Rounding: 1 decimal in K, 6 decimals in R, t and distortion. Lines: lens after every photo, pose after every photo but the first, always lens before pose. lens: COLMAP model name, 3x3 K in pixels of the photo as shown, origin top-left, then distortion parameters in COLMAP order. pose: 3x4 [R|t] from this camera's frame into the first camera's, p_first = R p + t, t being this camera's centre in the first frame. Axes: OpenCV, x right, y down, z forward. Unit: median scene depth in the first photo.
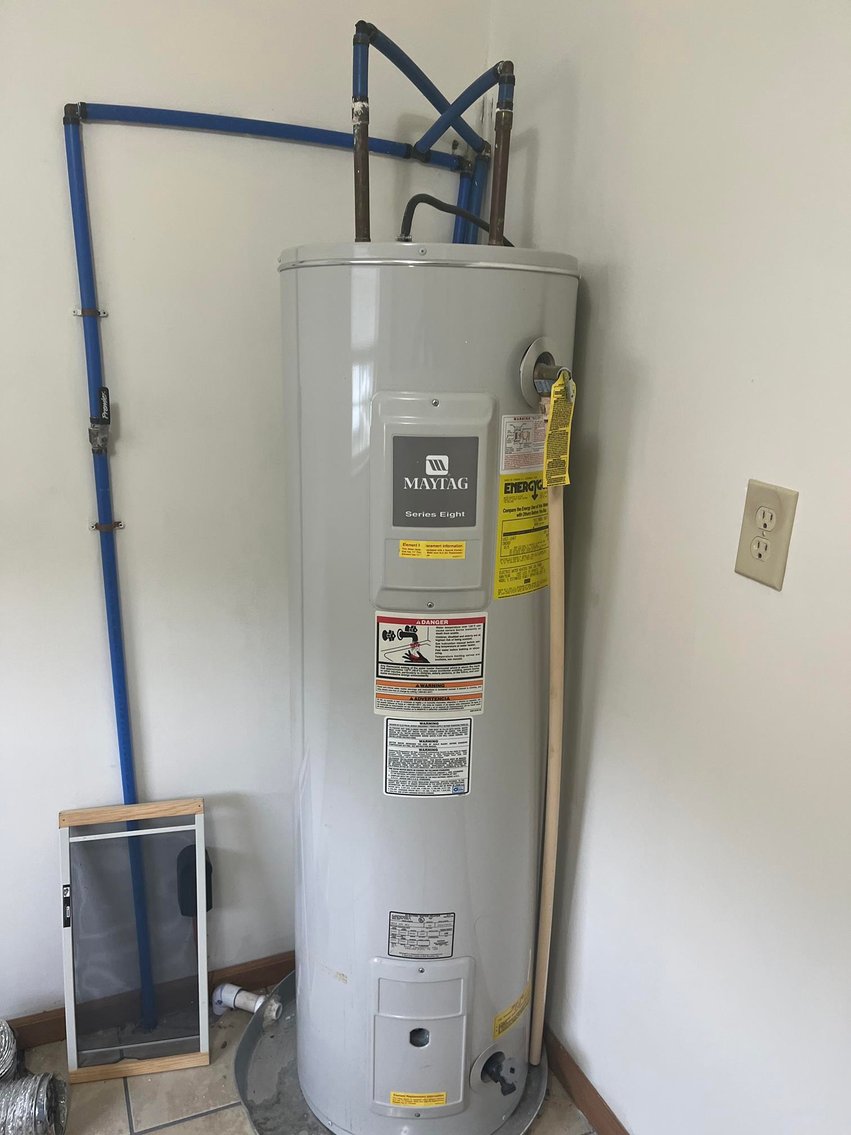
lens RADIAL K [[867.2, 0, 425.9], [0, 867.2, 572.5], [0, 0, 1]] dist [0.076061, -0.094578]
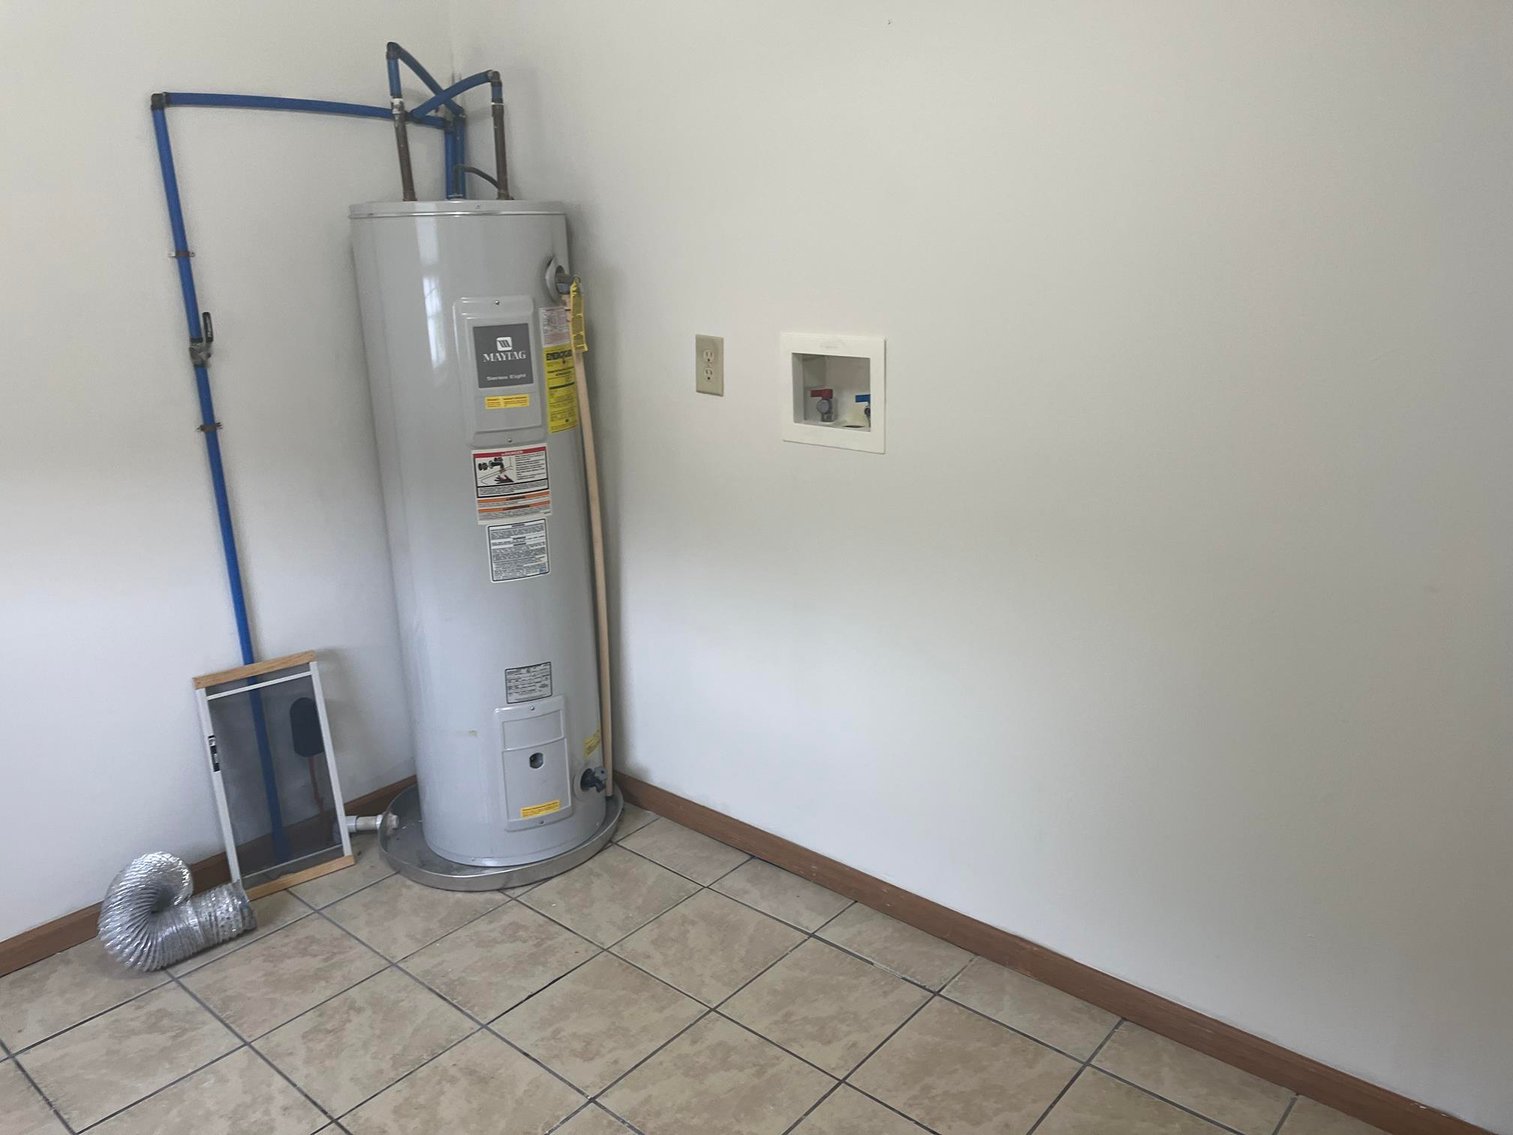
lens RADIAL K [[1156.0, 0, 768.3], [0, 1156.0, 562.9], [0, 0, 1]] dist [0.076061, -0.094578]
pose [[0.896008, -0.164891, 0.412288, -0.415393], [0.158636, 0.986089, 0.049620, 0.197867], [-0.414734, 0.020943, 0.909702, -0.903631]]
